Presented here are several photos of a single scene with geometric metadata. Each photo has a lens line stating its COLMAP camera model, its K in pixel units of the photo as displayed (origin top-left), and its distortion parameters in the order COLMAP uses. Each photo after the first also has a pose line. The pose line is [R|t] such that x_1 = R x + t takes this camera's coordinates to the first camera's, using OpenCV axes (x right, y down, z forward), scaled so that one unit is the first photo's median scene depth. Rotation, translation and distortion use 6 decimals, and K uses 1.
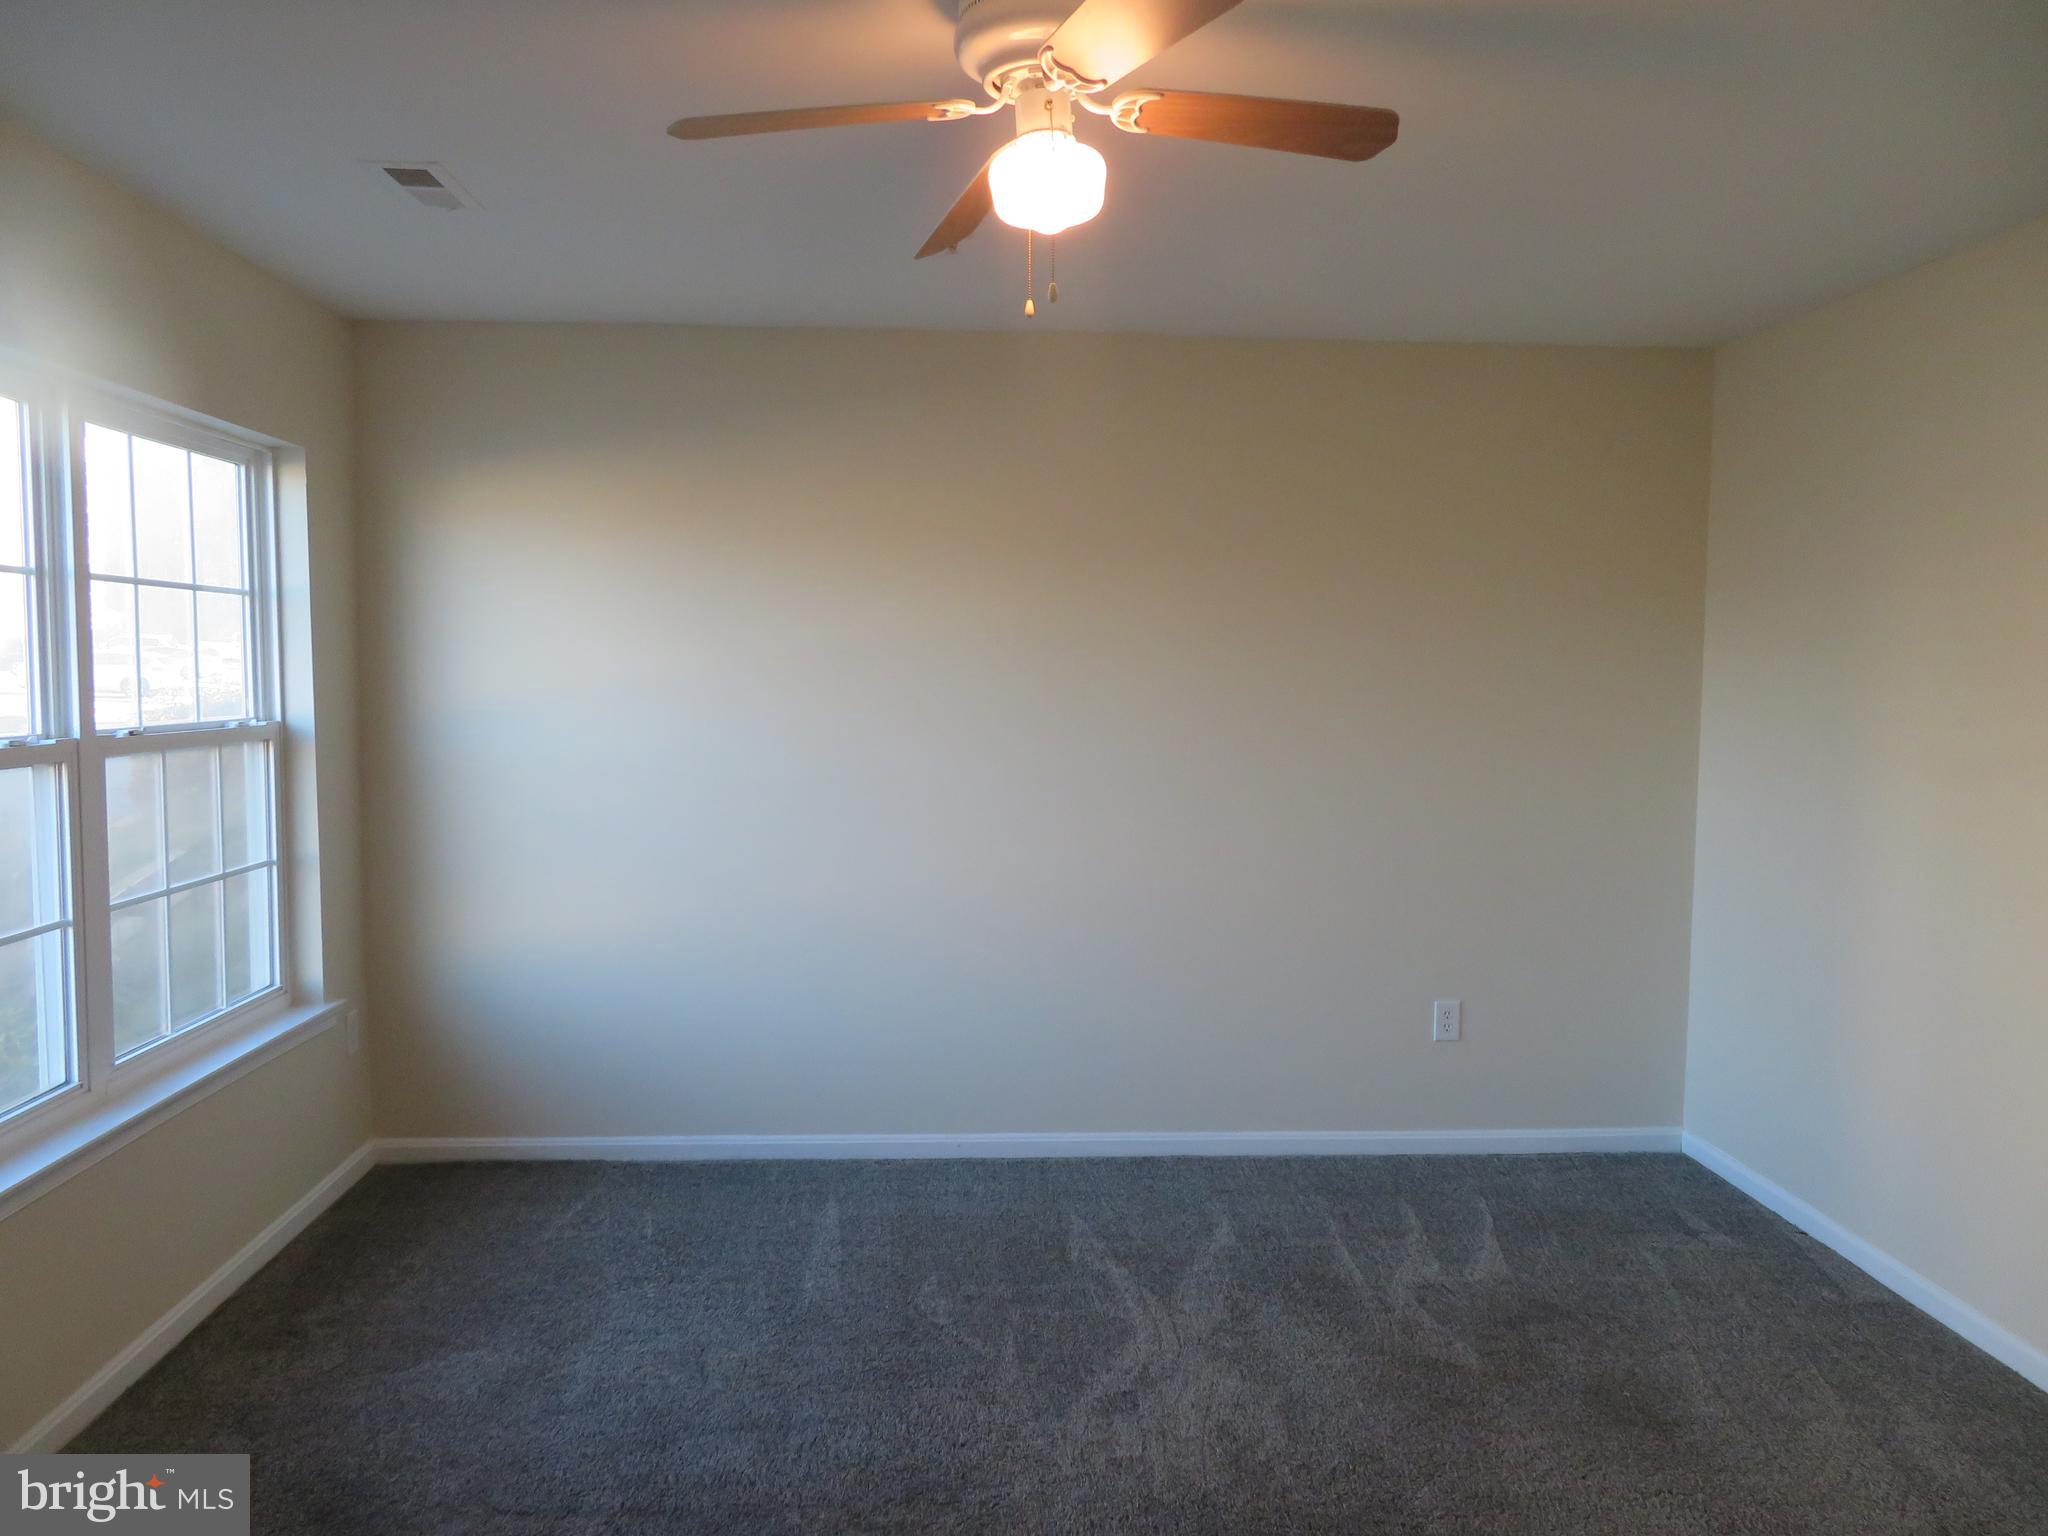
lens RADIAL K [[1464.6, 0, 1017.0], [0, 1464.6, 758.4], [0, 0, 1]] dist [-0.011220, 0.003957]
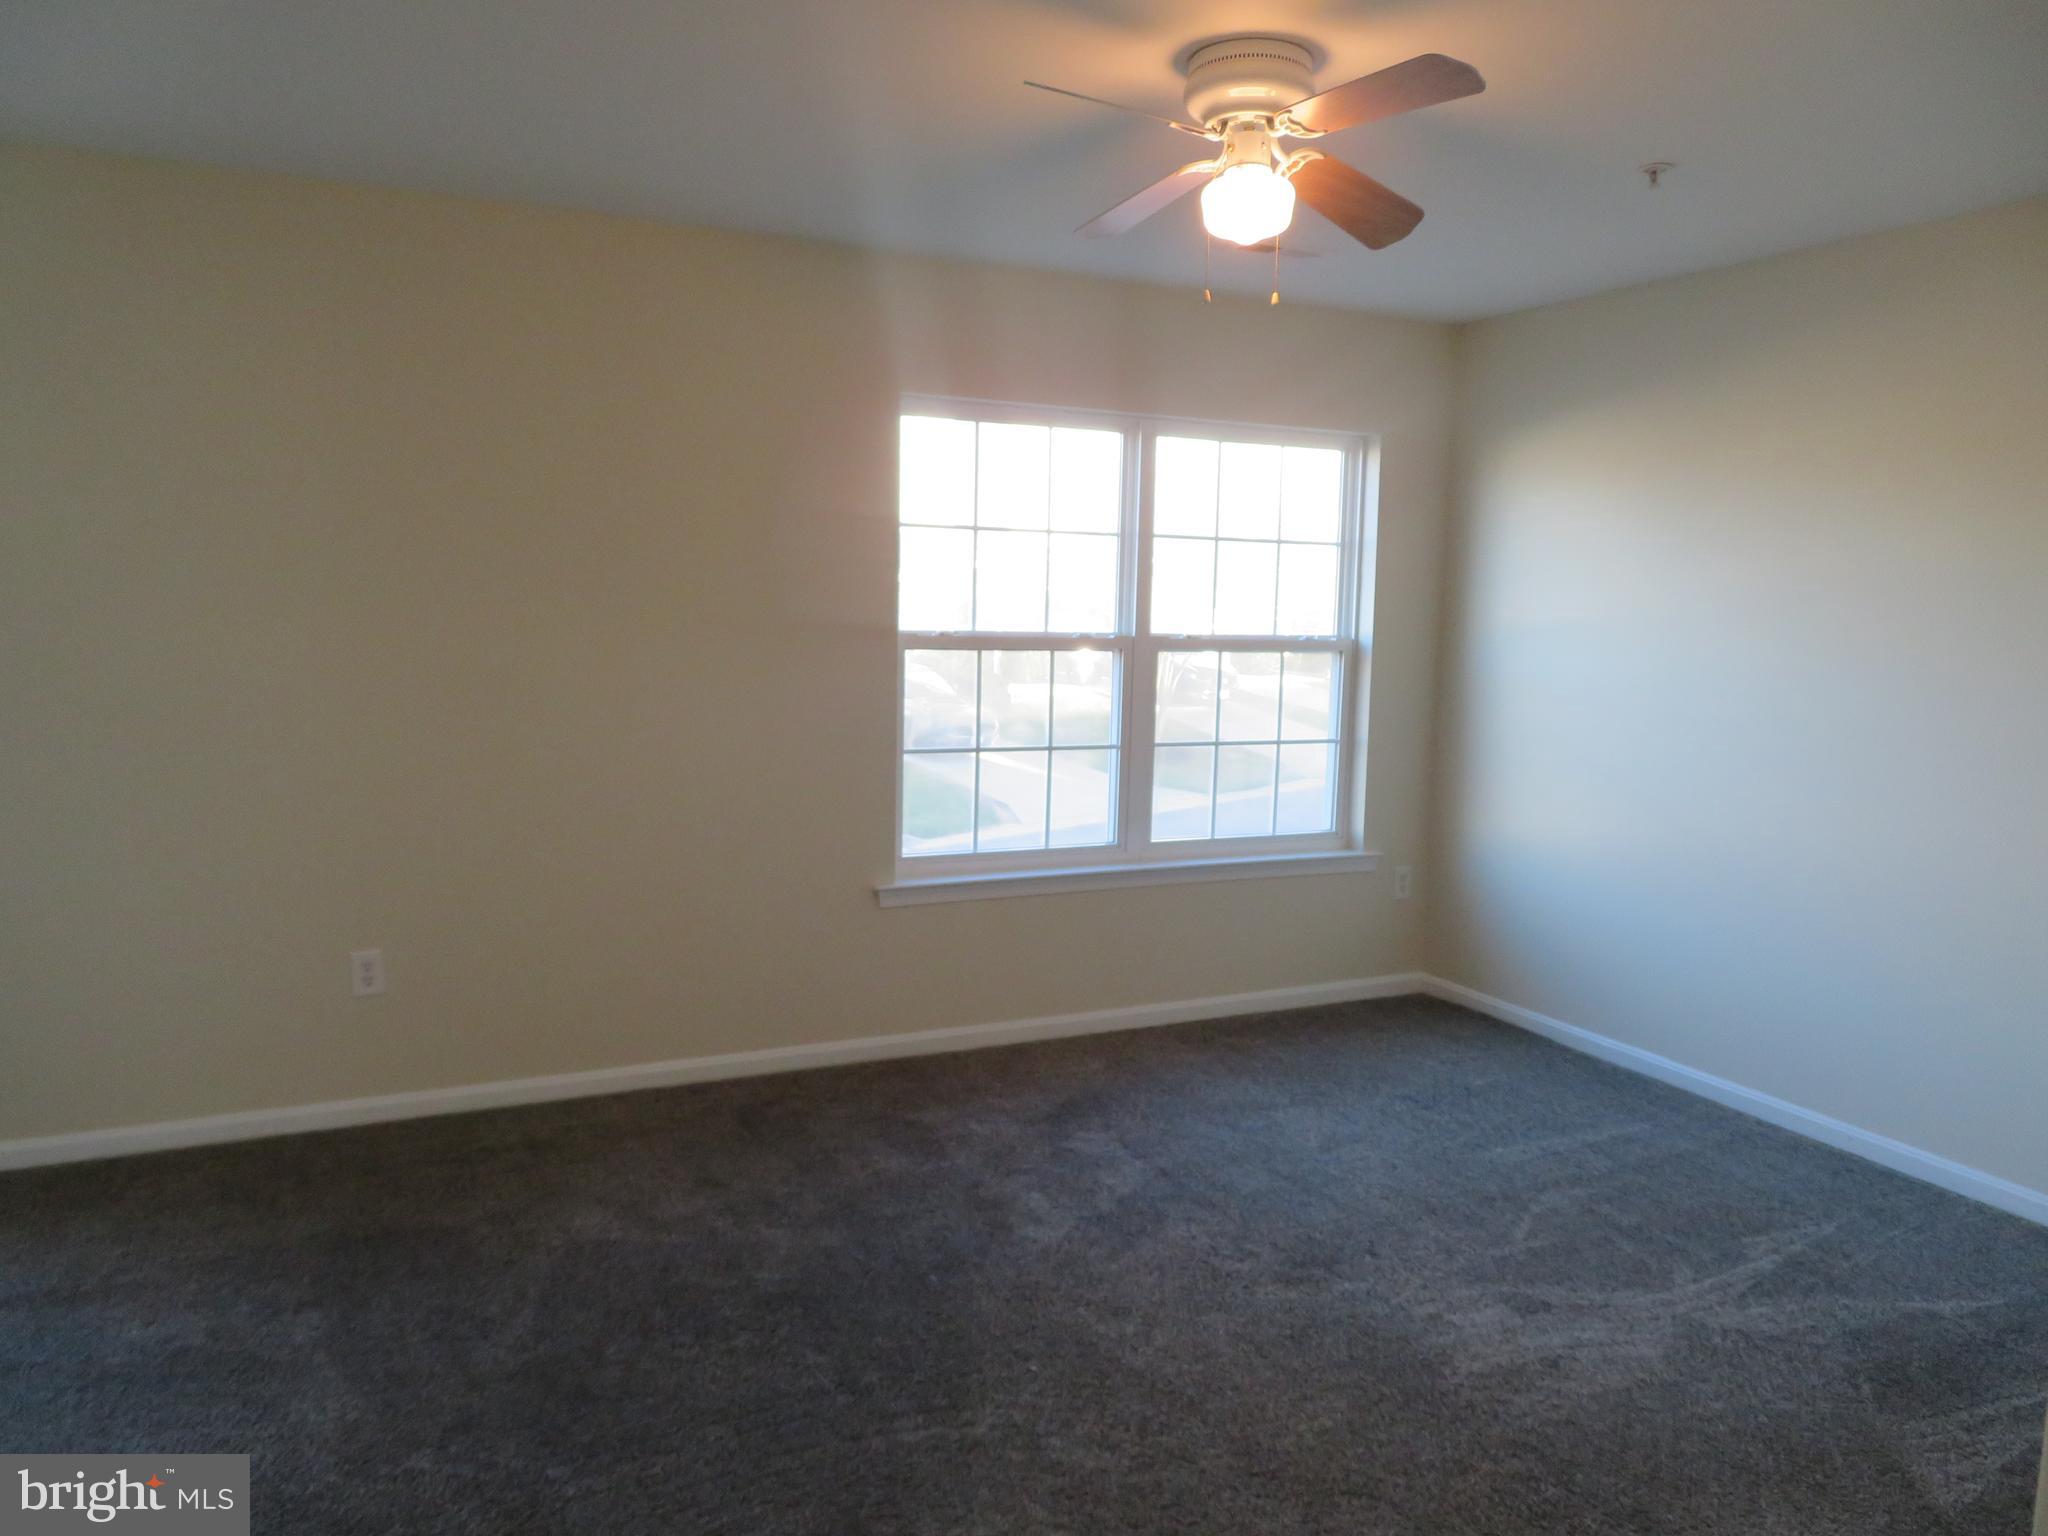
lens RADIAL K [[1464.6, 0, 1017.0], [0, 1464.6, 766.8], [0, 0, 1]] dist [-0.011220, 0.003957]
pose [[0.386684, 0.112425, -0.915334, 0.716916], [-0.082623, 0.992773, 0.087032, -0.000053], [0.918504, 0.041974, 0.393178, 0.204967]]
